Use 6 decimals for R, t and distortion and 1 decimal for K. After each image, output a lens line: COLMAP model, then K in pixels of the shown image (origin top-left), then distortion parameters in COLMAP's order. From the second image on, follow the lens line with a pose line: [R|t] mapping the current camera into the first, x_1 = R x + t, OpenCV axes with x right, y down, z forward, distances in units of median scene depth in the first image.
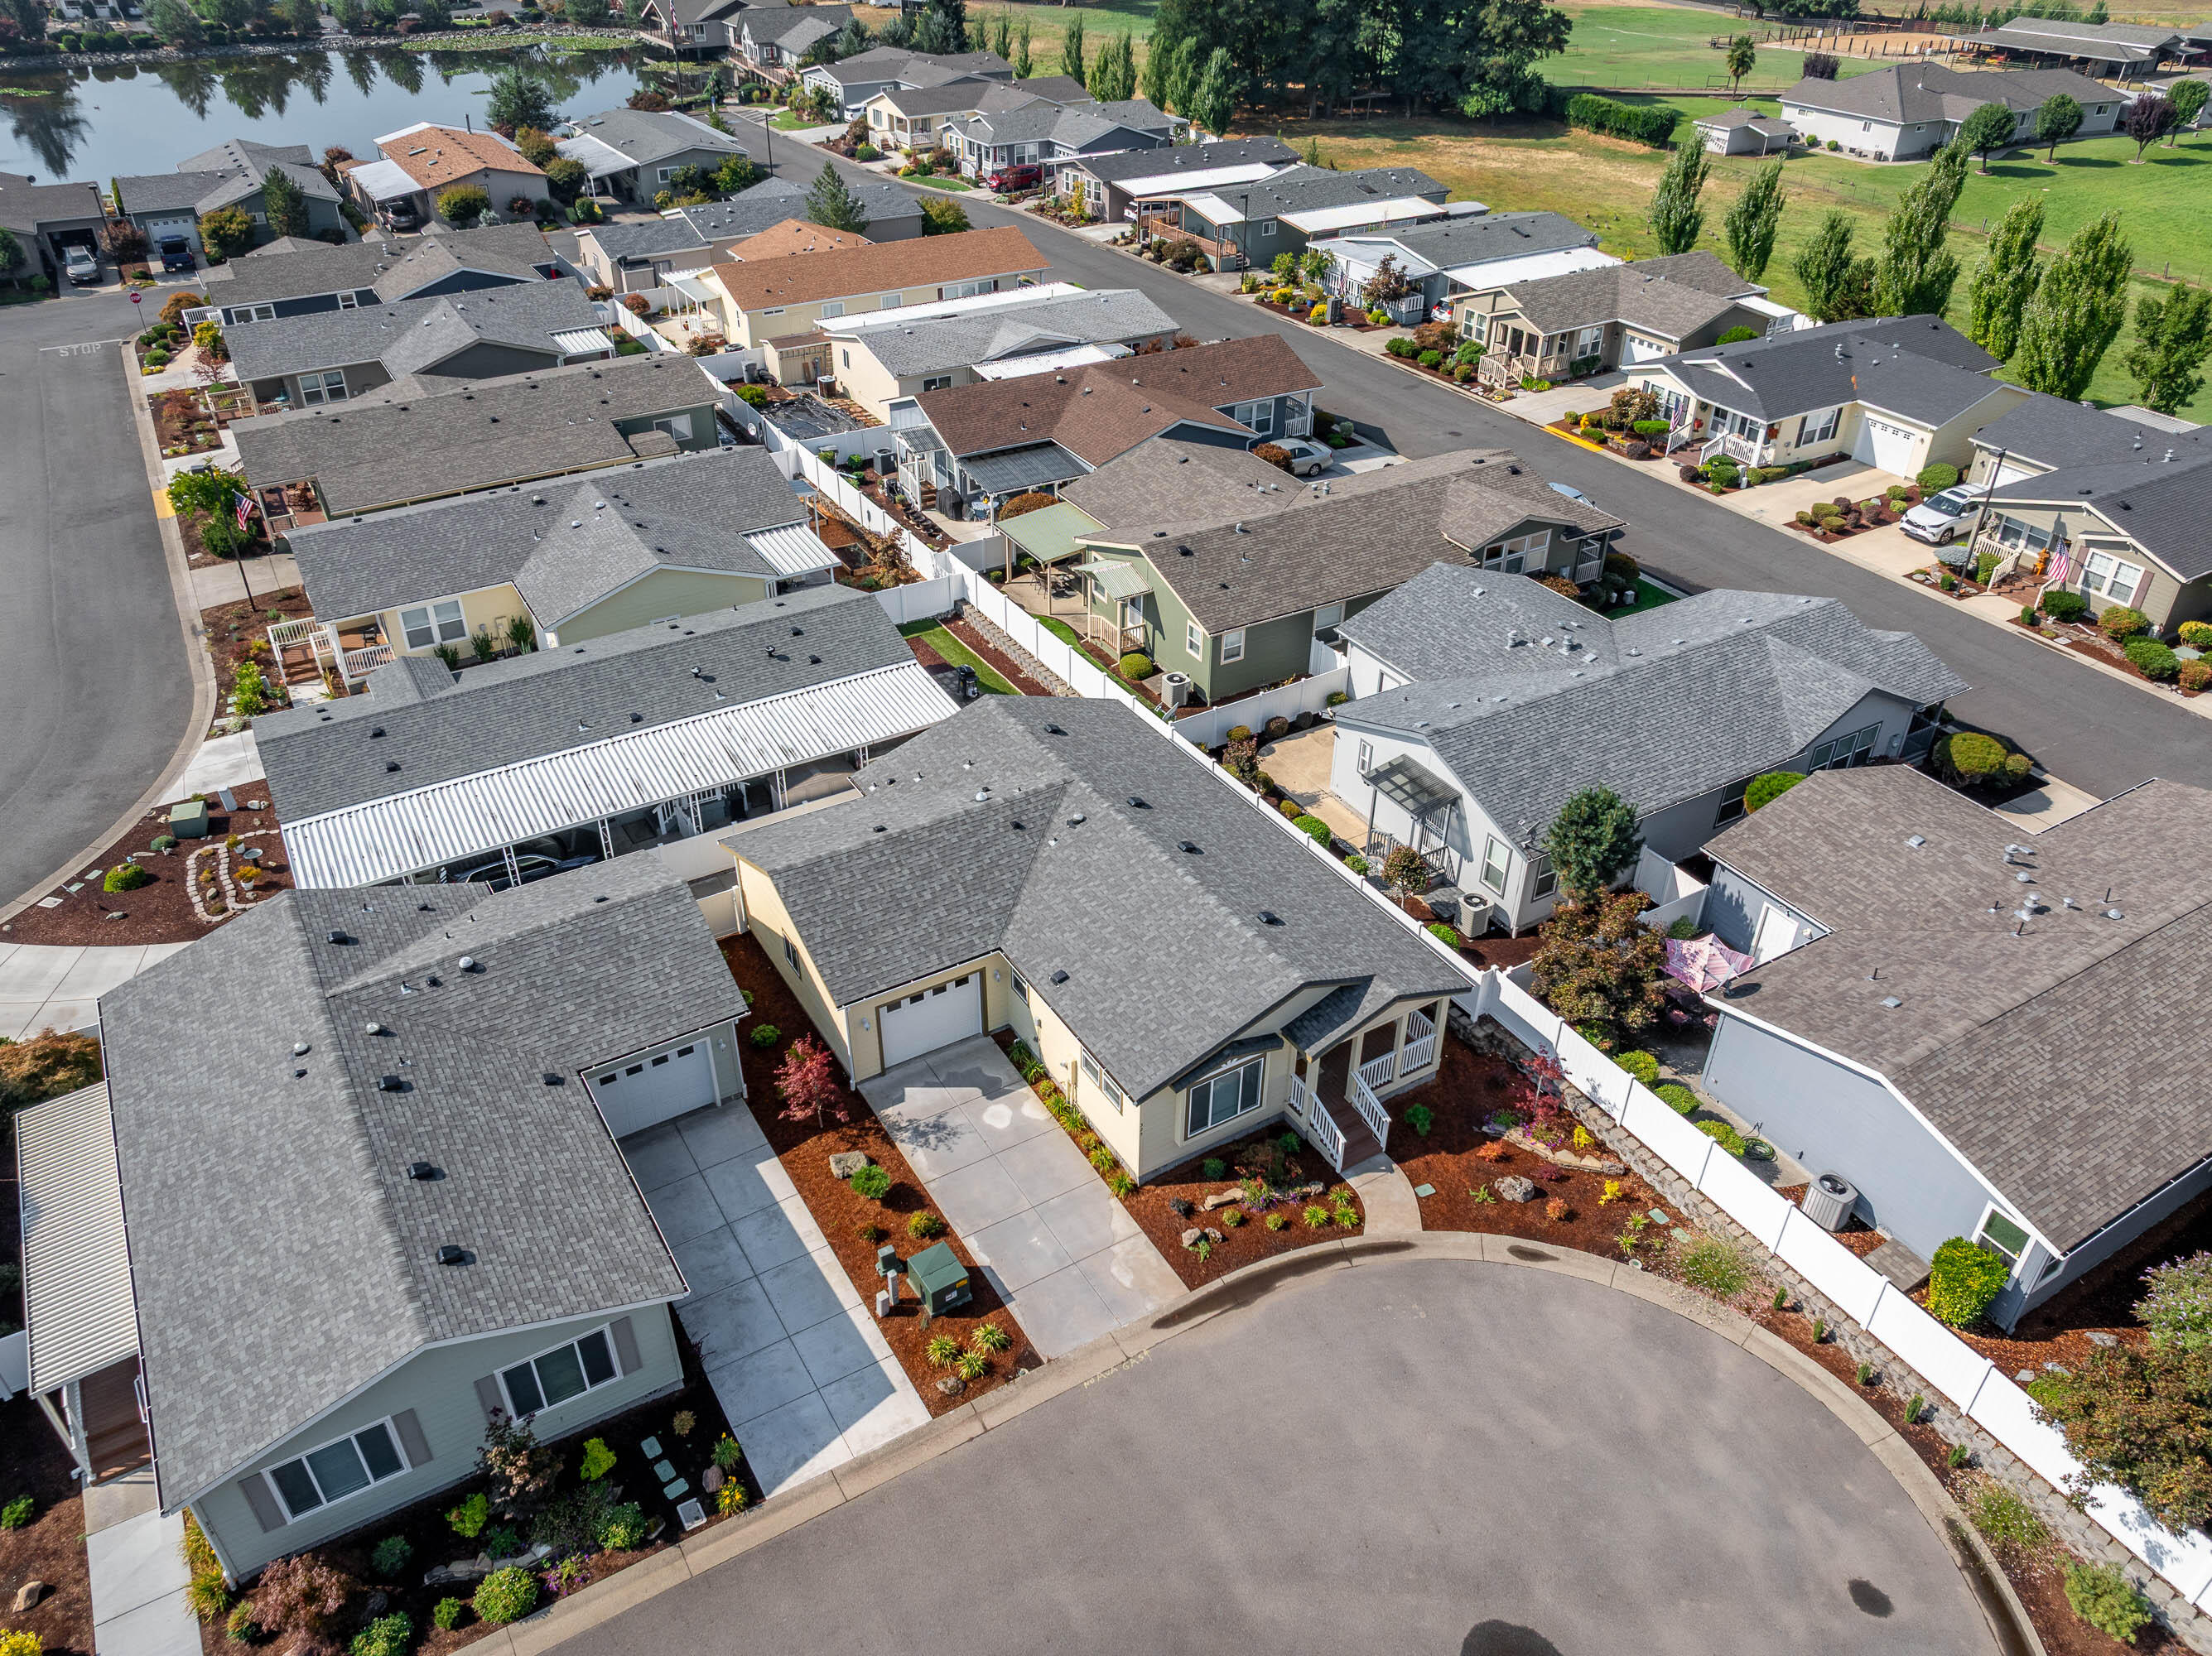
lens RADIAL K [[1547.2, 0, 1106.0], [0, 1547.2, 828.0], [0, 0, 1]] dist [-0.045958, 0.023711]
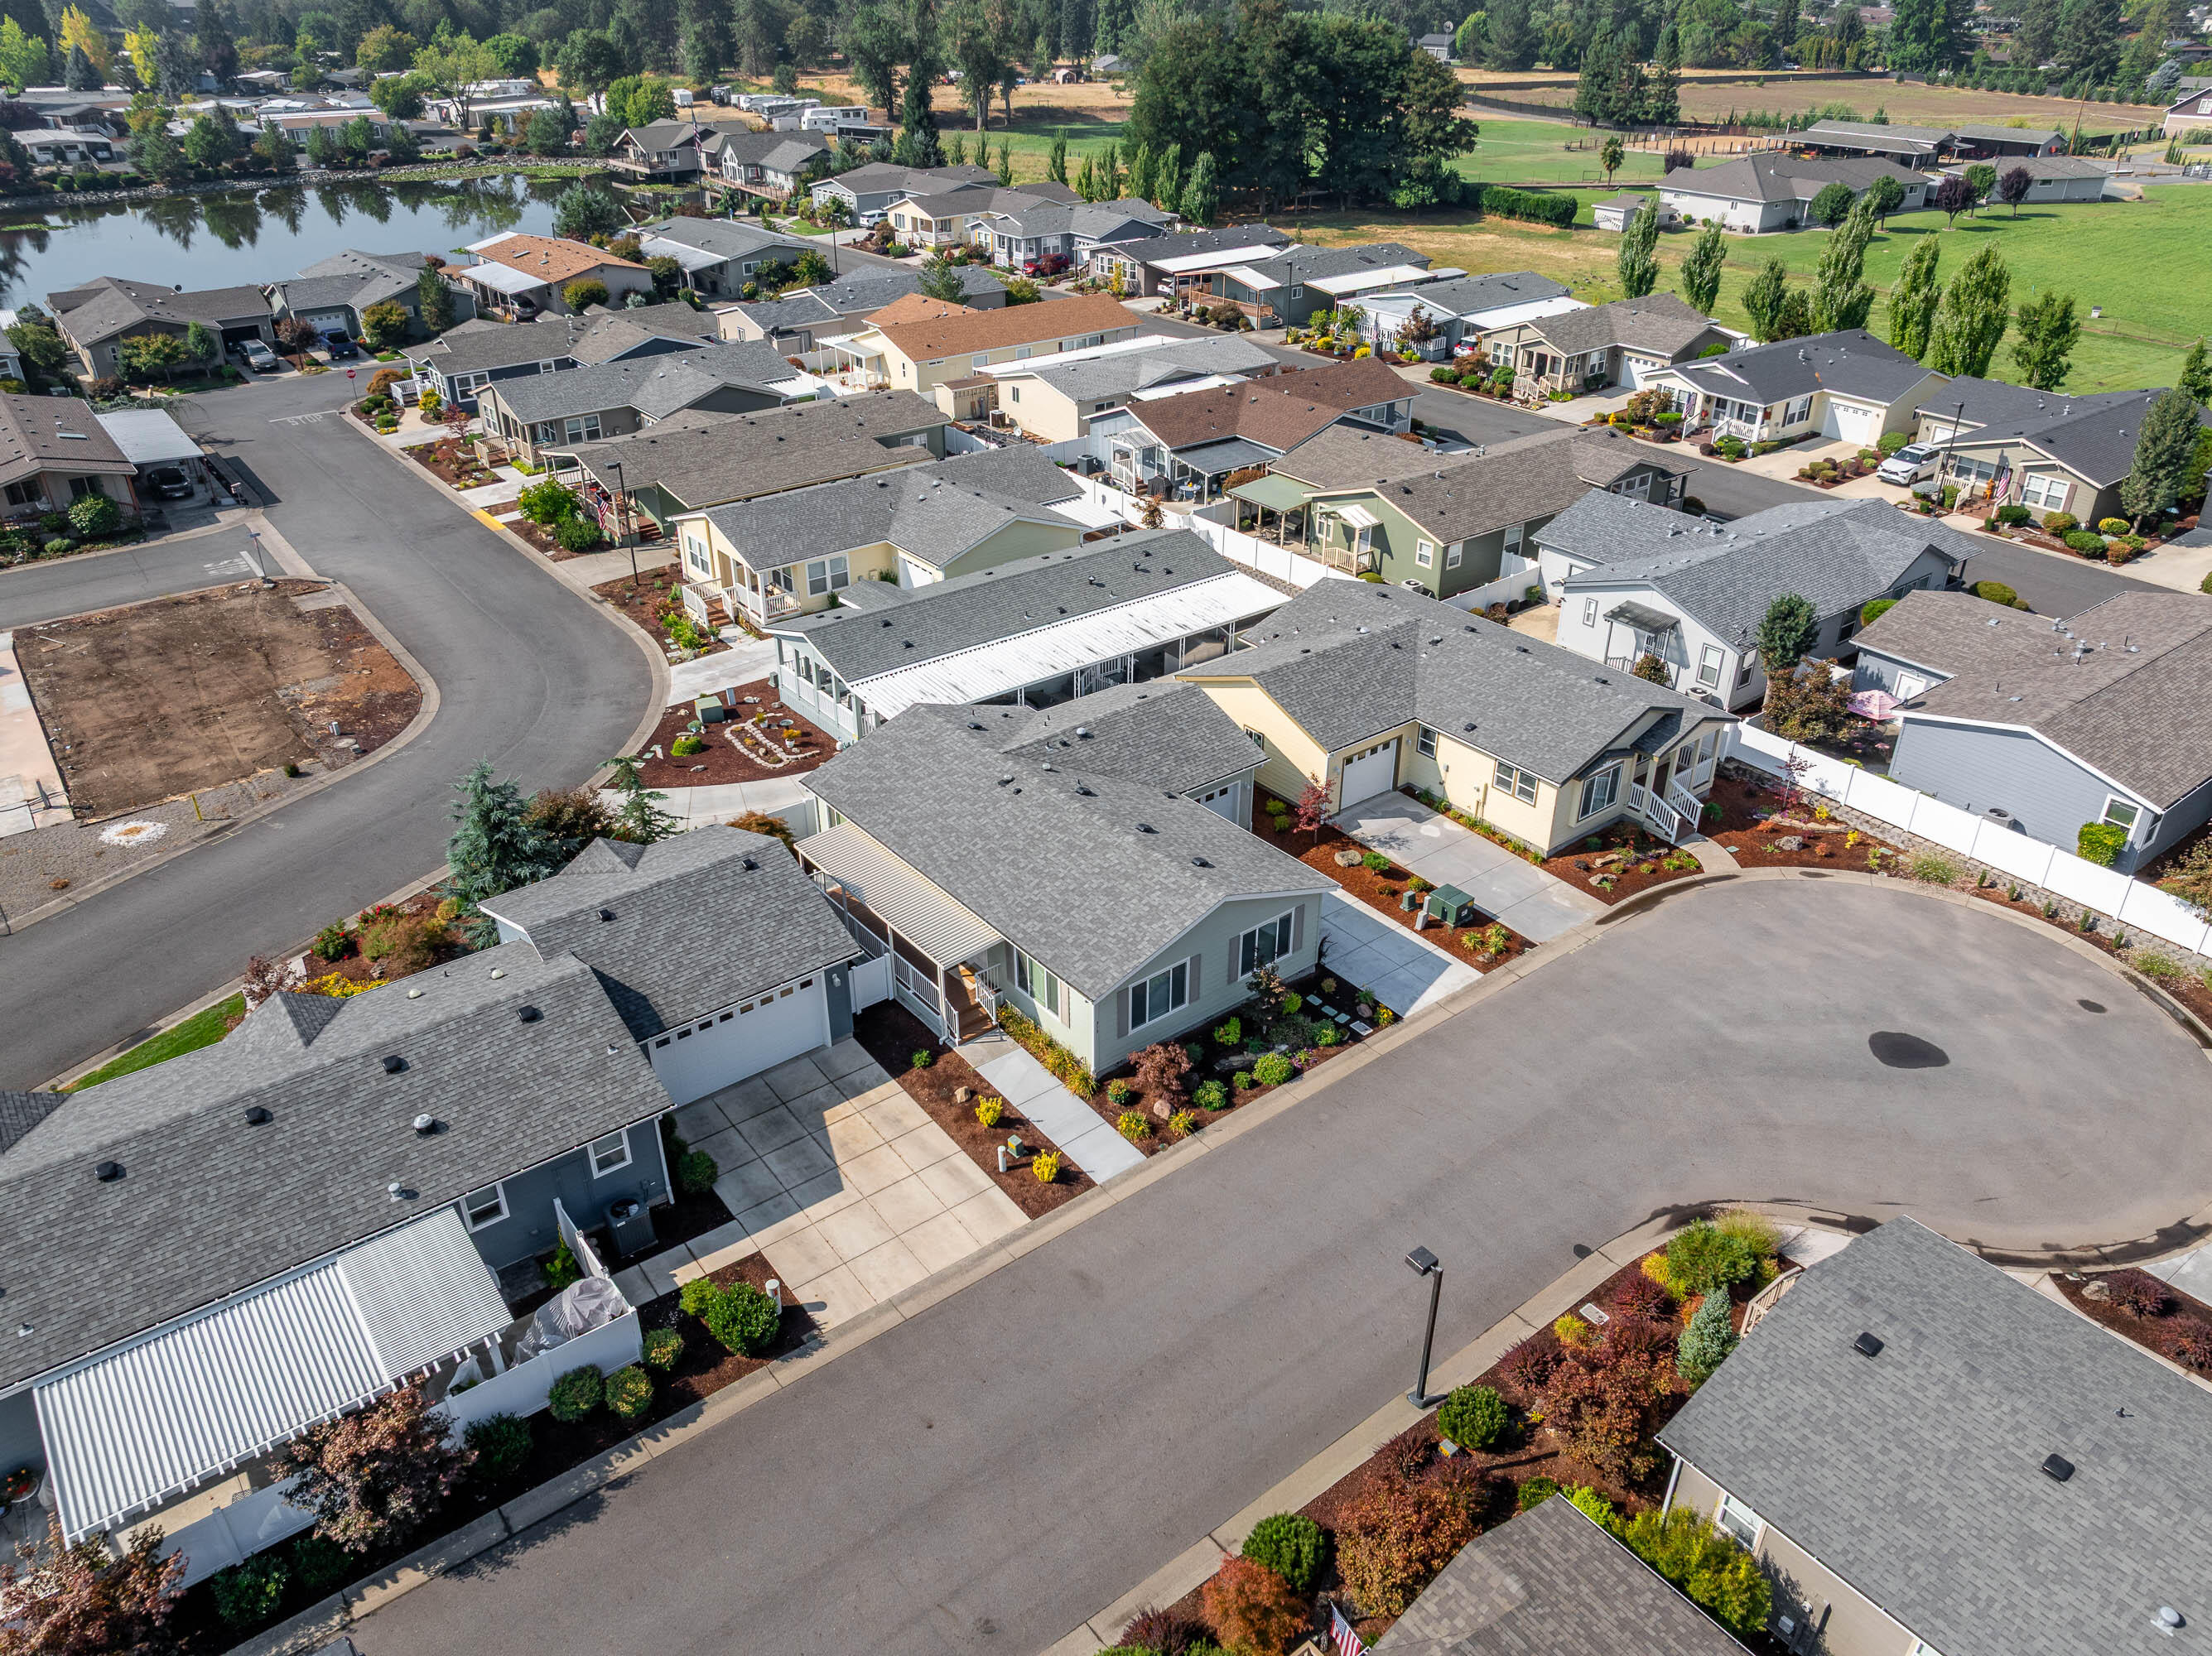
lens RADIAL K [[1547.8, 0, 1106.0], [0, 1547.8, 828.0], [0, 0, 1]] dist [-0.034937, 0.003190]
pose [[0.993094, -0.065166, 0.097559, -0.244665], [0.072025, 0.995047, -0.068511, 0.125483], [-0.092611, 0.075064, 0.992869, -0.189468]]
